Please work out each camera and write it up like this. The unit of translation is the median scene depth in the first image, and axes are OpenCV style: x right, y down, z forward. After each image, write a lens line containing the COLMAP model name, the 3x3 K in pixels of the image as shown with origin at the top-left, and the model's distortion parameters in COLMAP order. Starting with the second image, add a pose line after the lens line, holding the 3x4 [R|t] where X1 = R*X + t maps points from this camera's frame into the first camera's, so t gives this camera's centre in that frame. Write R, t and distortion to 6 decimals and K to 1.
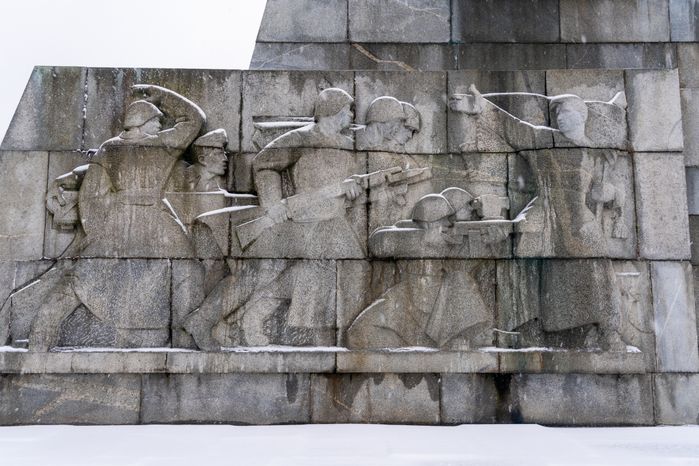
lens RADIAL K [[667.7, 0, 349.5], [0, 667.7, 233.0], [0, 0, 1]] dist [0.028429, 0.018932]
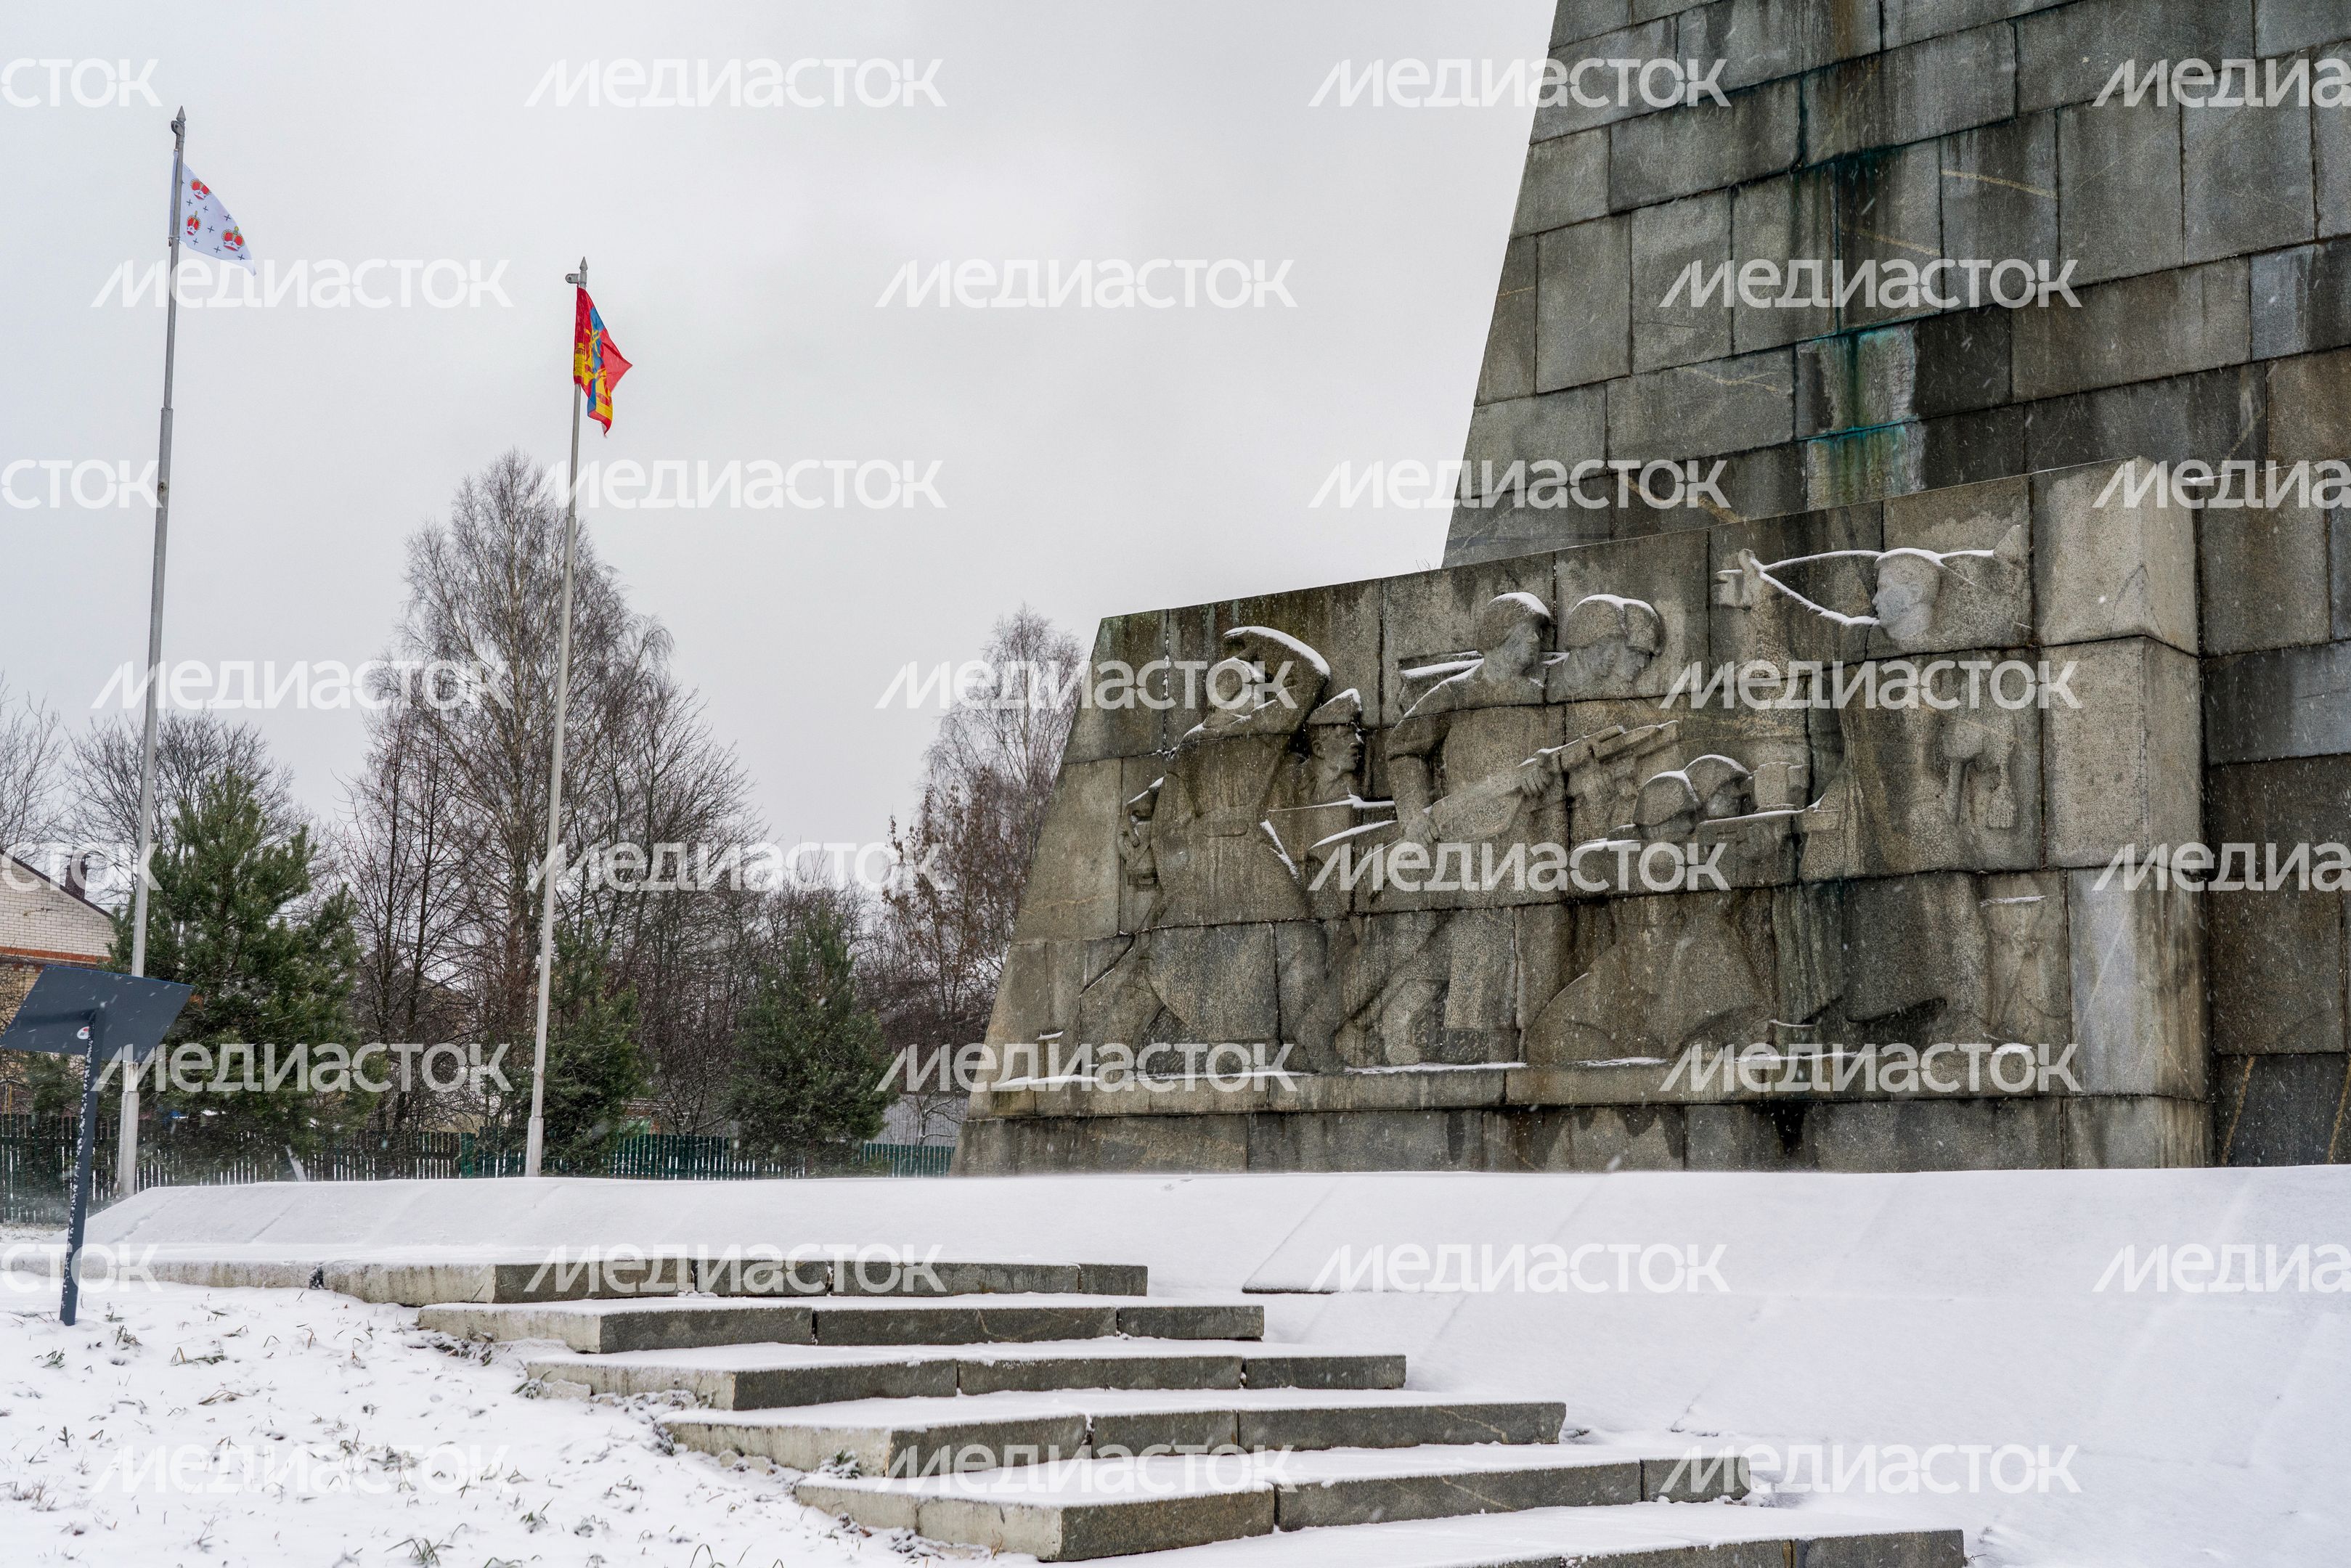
lens RADIAL K [[3127.9, 0, 1175.5], [0, 3127.9, 784.0], [0, 0, 1]] dist [0.089071, -0.004359]
pose [[0.767741, -0.086218, -0.634933, 1.415795], [0.065923, 0.996276, -0.055572, 0.063977], [0.637360, 0.000808, 0.770566, -1.175650]]
